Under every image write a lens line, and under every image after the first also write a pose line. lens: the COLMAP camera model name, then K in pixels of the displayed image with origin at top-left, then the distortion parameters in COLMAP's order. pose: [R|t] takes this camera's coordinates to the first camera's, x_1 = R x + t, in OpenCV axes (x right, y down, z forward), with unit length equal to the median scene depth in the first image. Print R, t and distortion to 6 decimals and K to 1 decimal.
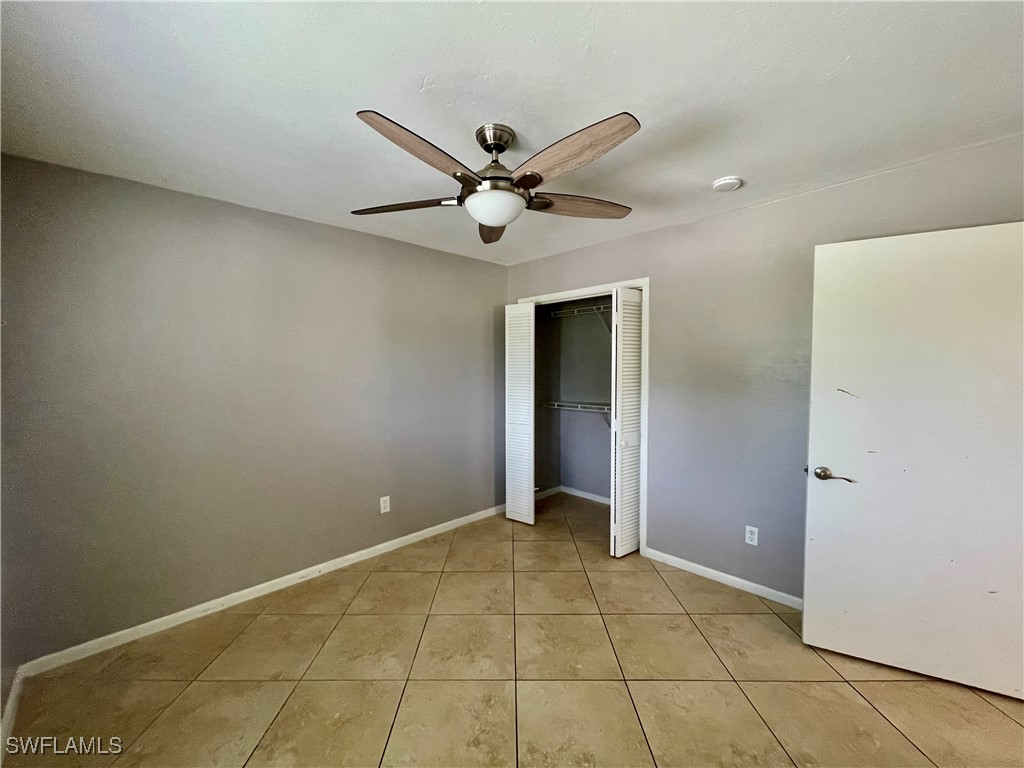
lens RADIAL K [[412.8, 0, 506.9], [0, 412.8, 388.4], [0, 0, 1]] dist [-0.008348, 0.000376]
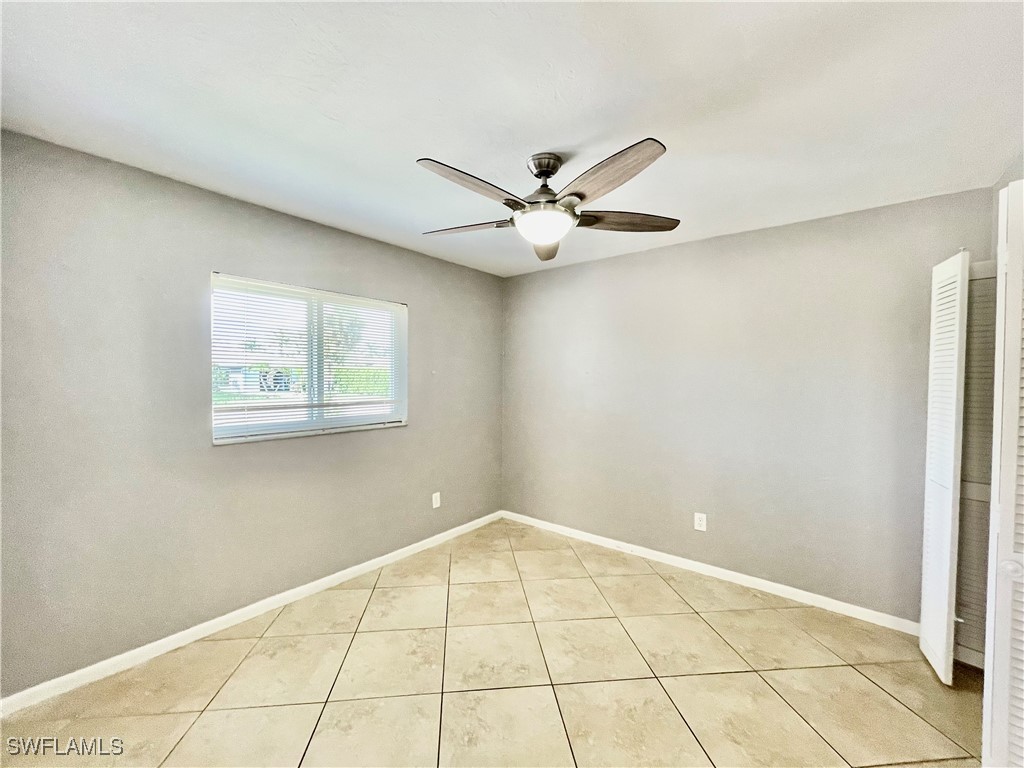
lens RADIAL K [[412.8, 0, 507.4], [0, 412.8, 379.6], [0, 0, 1]] dist [-0.008348, 0.000376]
pose [[0.123188, 0.017644, -0.992227, 0.772078], [-0.070389, 0.997479, 0.008998, -0.032106], [0.989884, 0.068733, 0.124119, 0.551607]]
